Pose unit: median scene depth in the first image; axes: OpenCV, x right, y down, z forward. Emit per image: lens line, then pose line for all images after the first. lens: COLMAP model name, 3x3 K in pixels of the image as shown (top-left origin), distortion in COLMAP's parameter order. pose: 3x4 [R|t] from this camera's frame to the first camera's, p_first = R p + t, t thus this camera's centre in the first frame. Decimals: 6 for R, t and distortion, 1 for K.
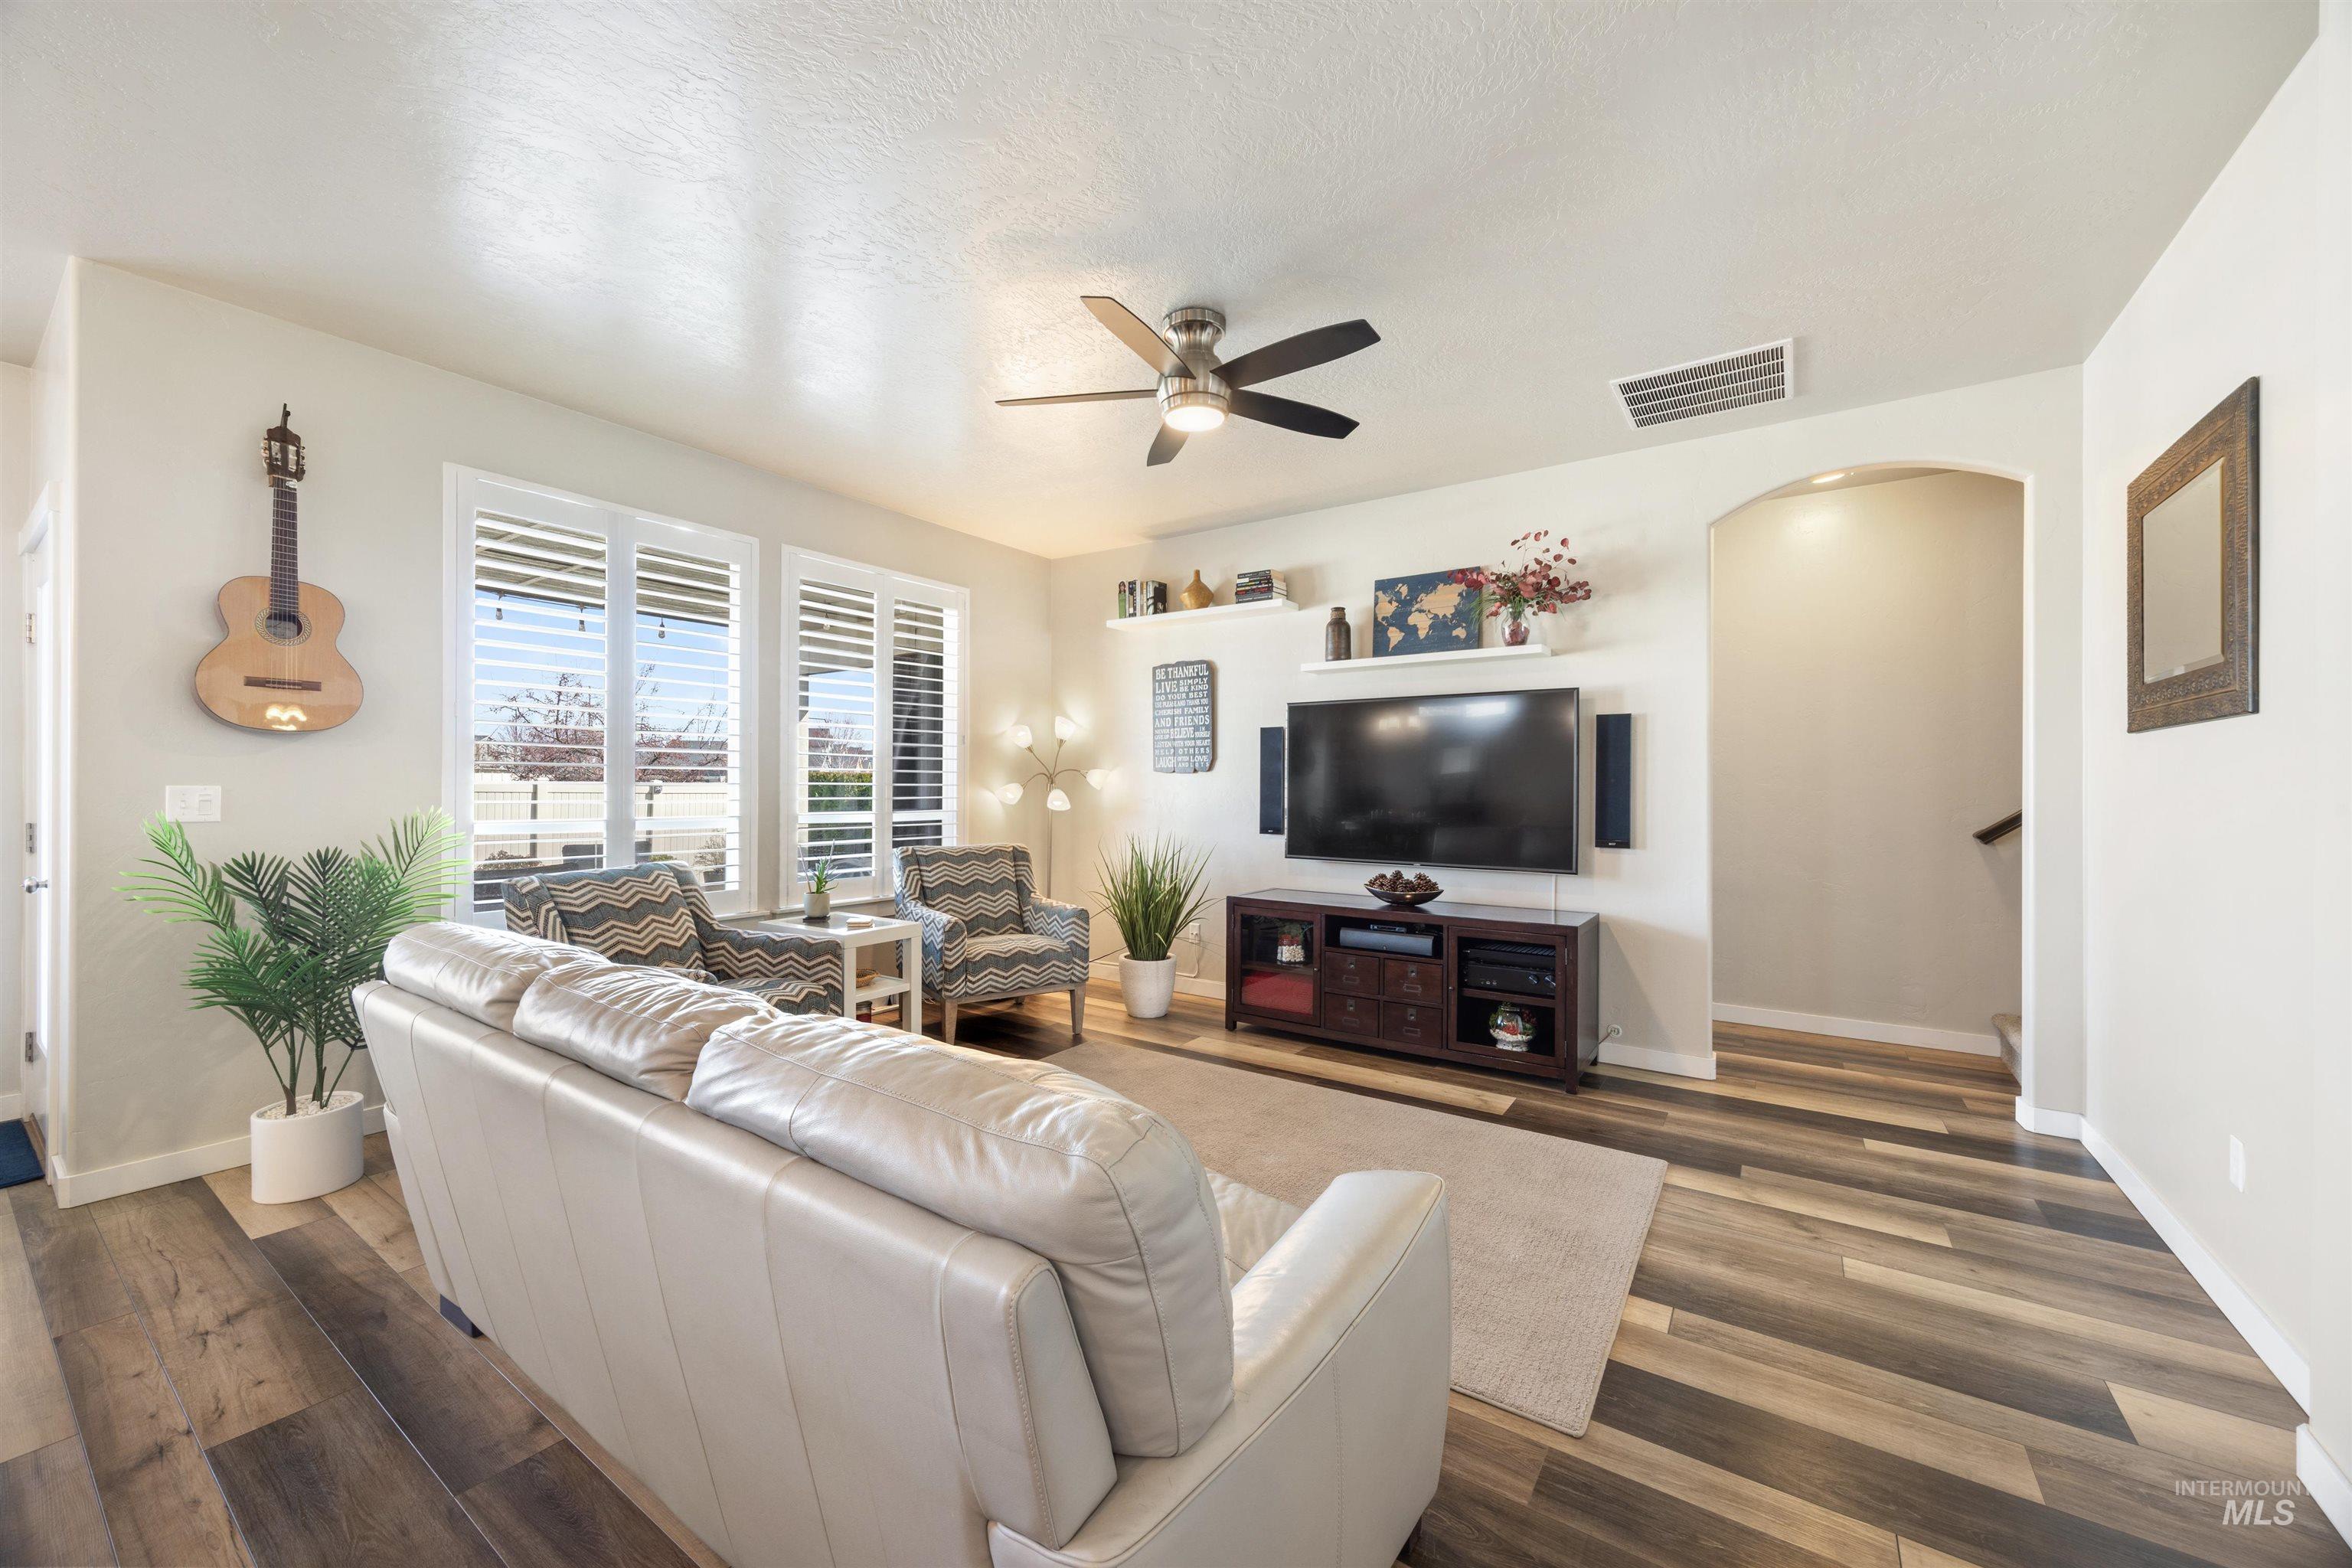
lens RADIAL K [[893.3, 0, 1168.7], [0, 893.3, 784.5], [0, 0, 1]] dist [-0.003228, 0.000730]
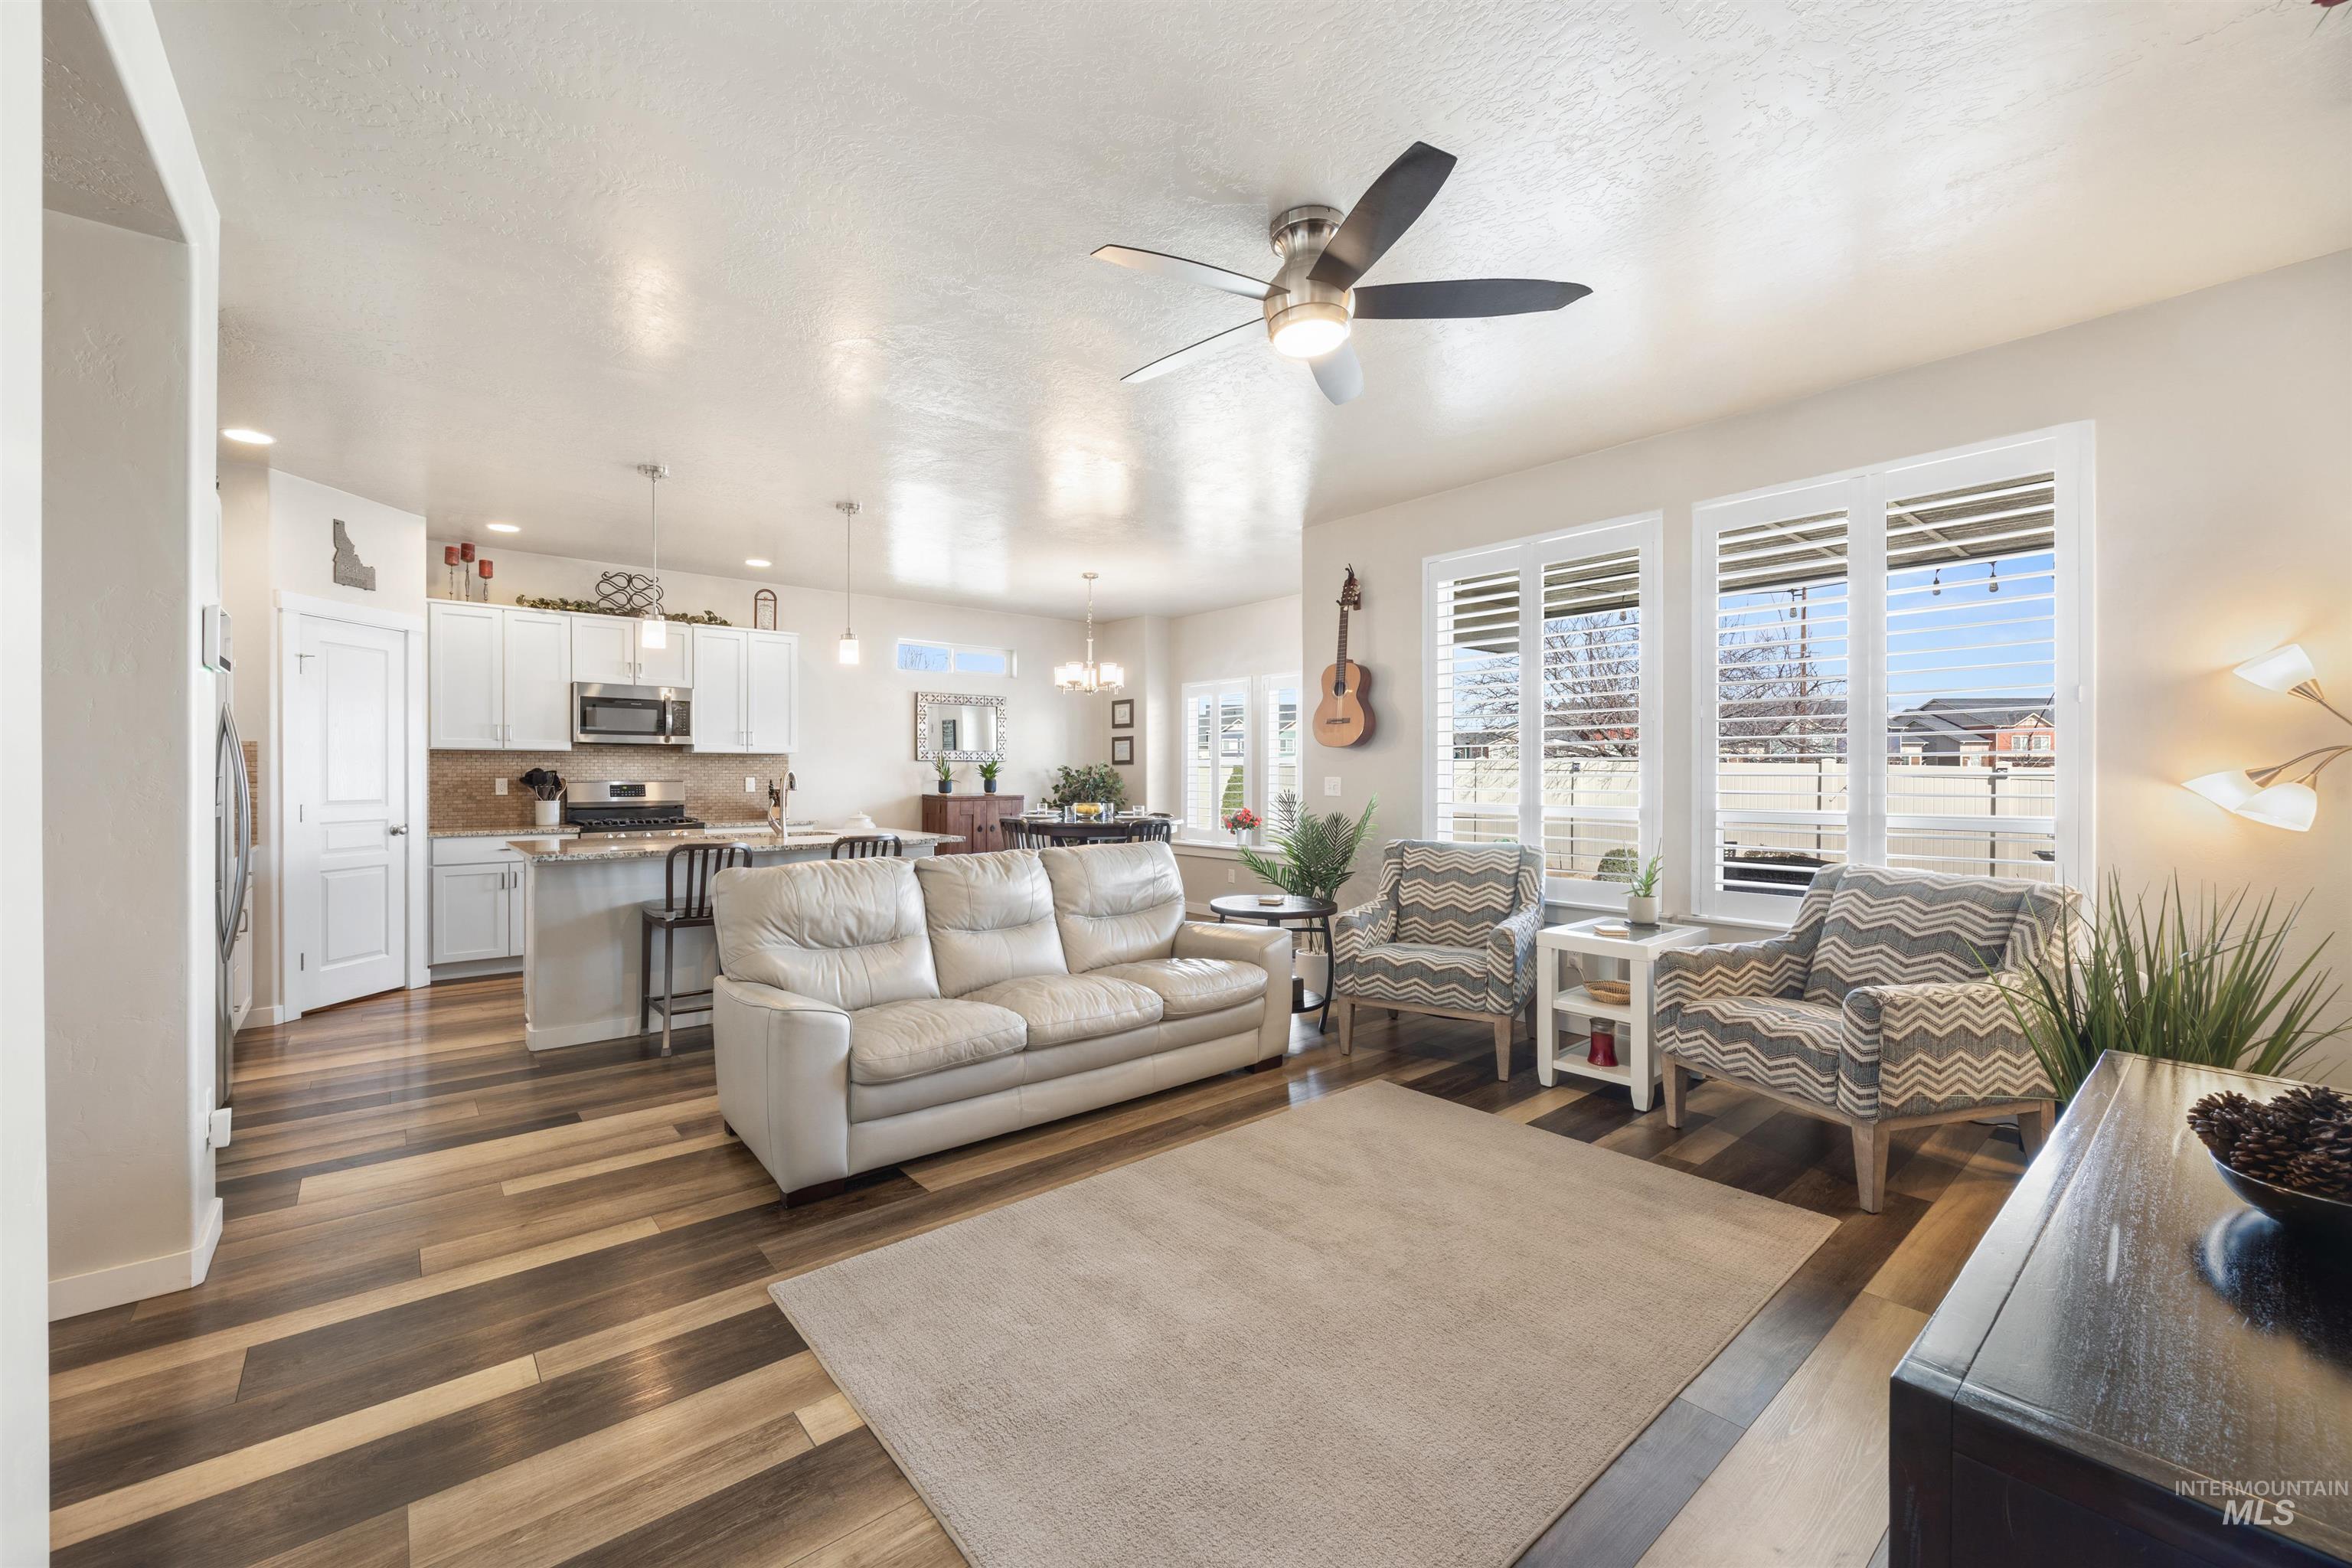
lens RADIAL K [[893.3, 0, 1111.9], [0, 893.3, 776.4], [0, 0, 1]] dist [-0.003228, 0.000730]
pose [[-0.277680, -0.003883, -0.960666, 0.569930], [0.001805, 0.999988, -0.004563, 0.006102], [0.960672, -0.003001, -0.277670, 0.673261]]
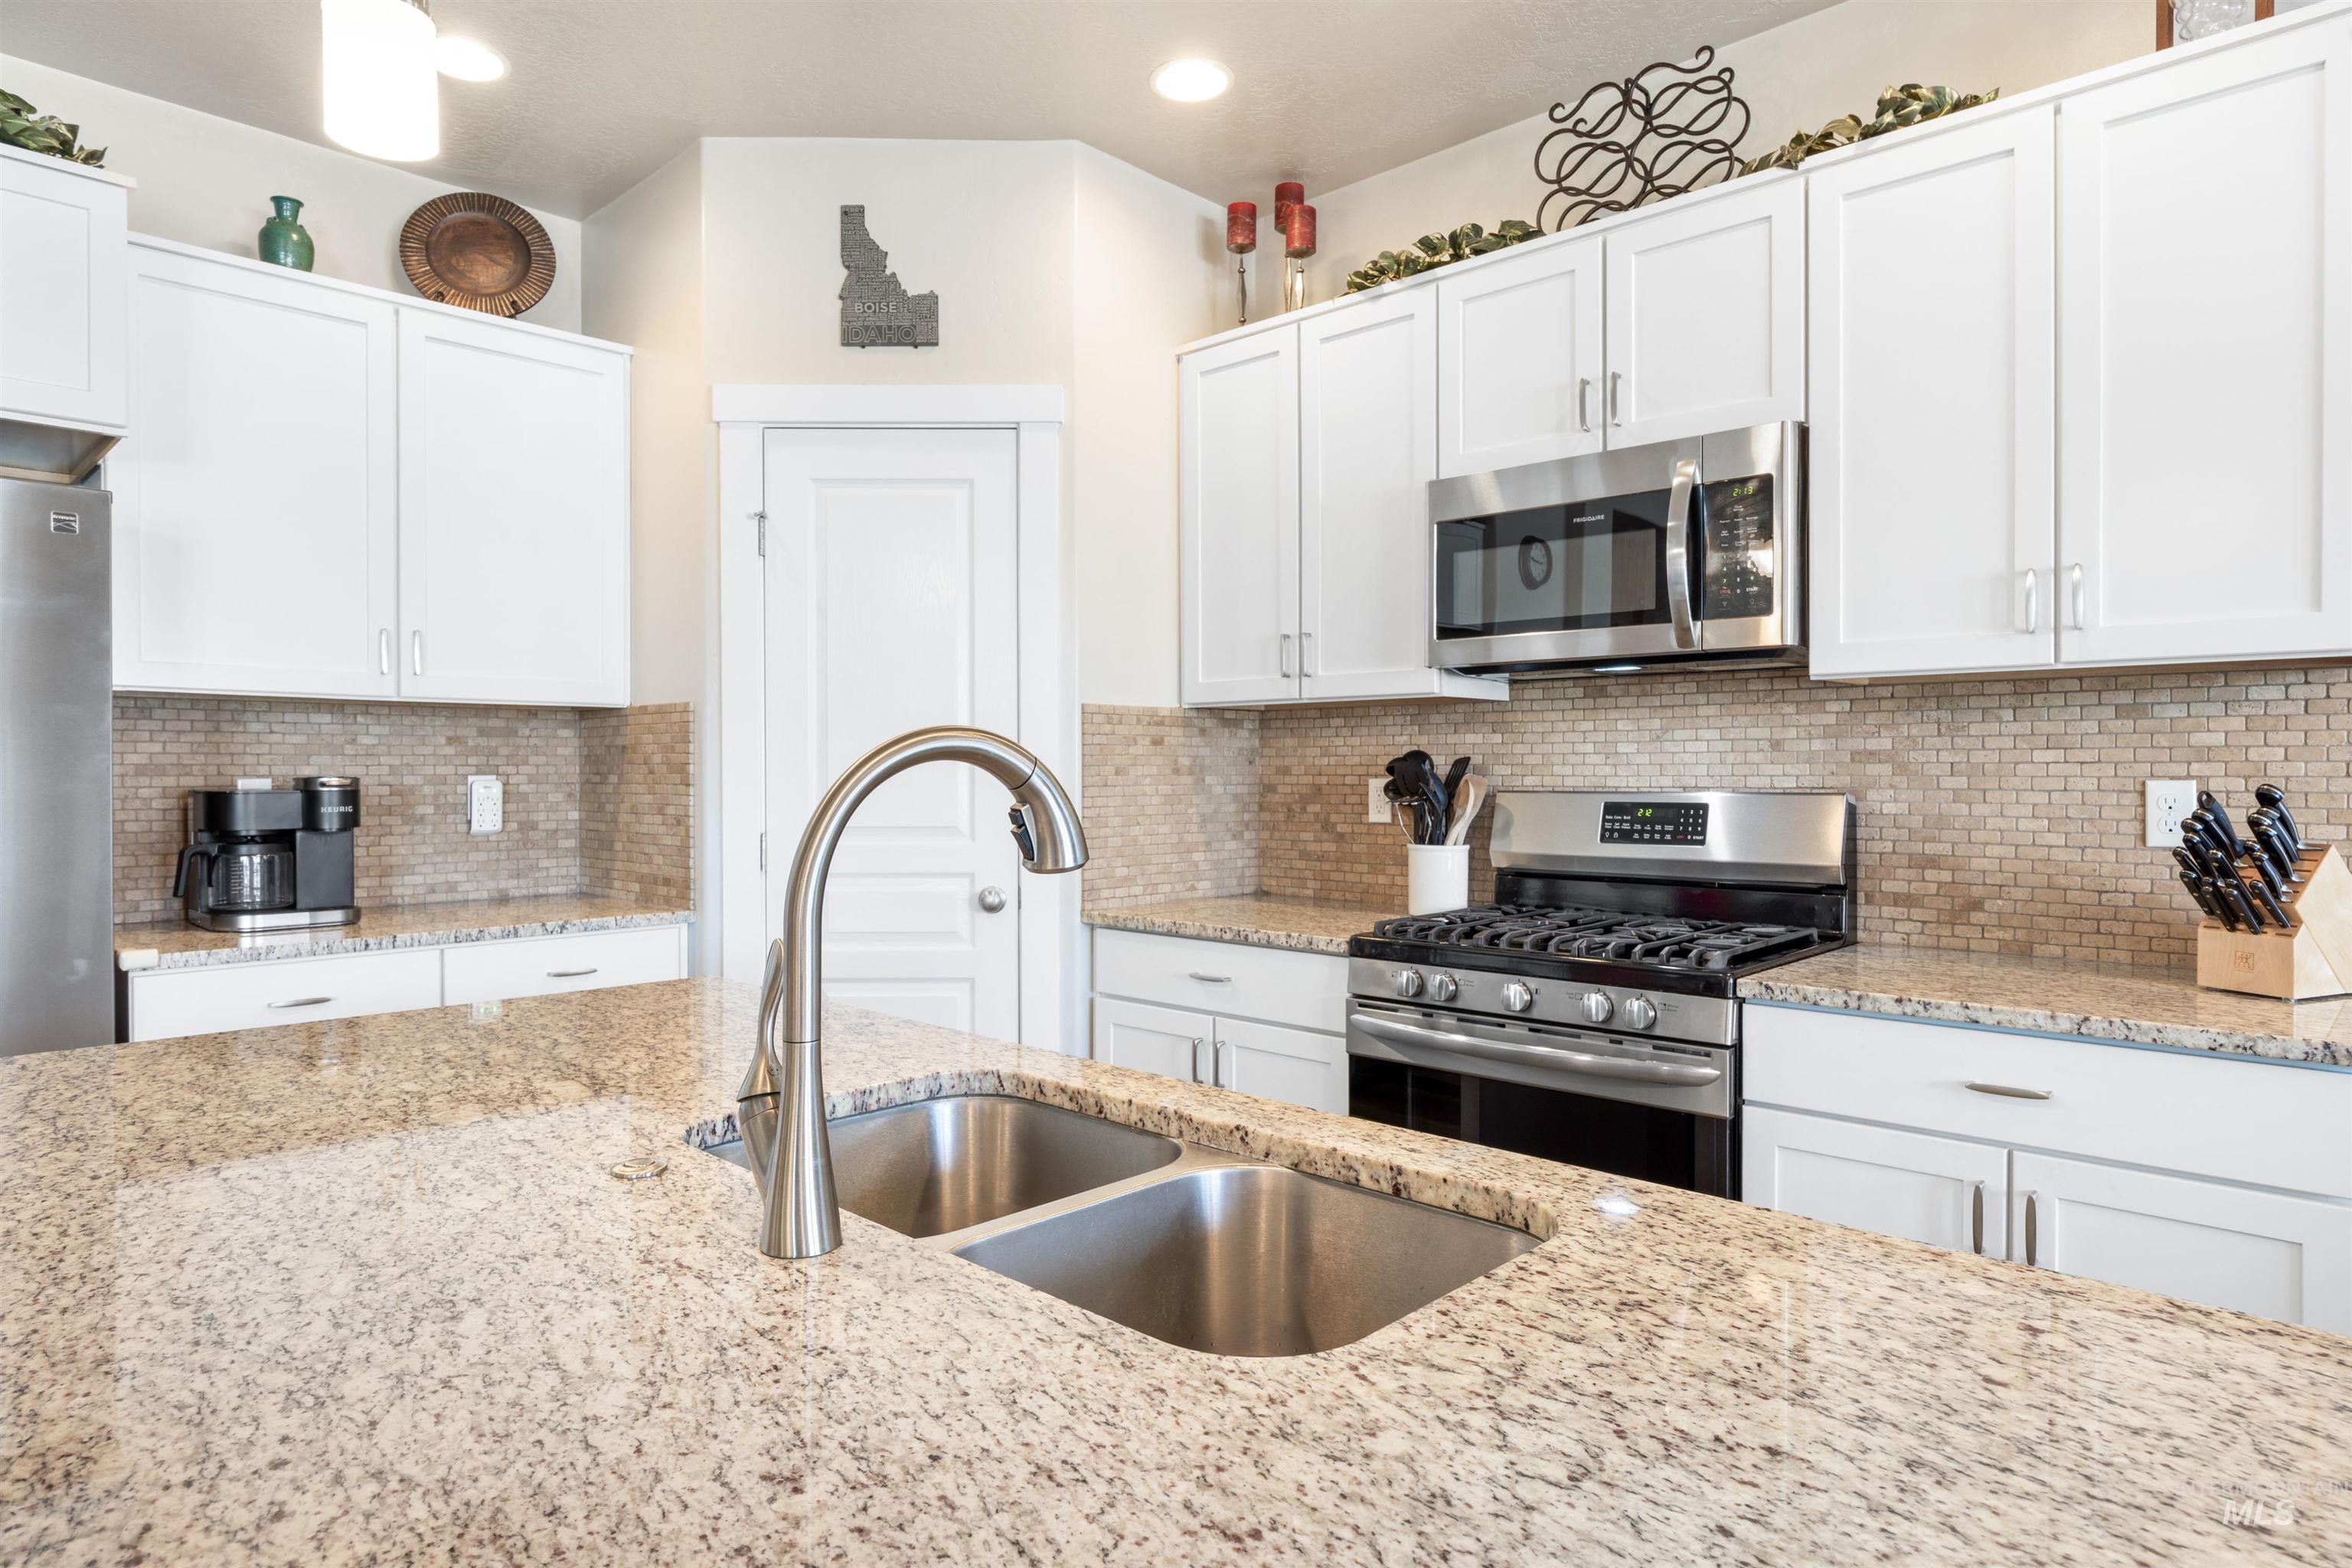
lens RADIAL K [[1335.2, 0, 1169.6], [0, 1335.2, 784.0], [0, 0, 1]] dist [-0.008500, 0.003238]
pose [[-0.988939, -0.005767, 0.148211, -0.469095], [-0.004594, 0.999955, 0.008256, -0.001318], [-0.148252, 0.007484, -0.988921, 0.183486]]
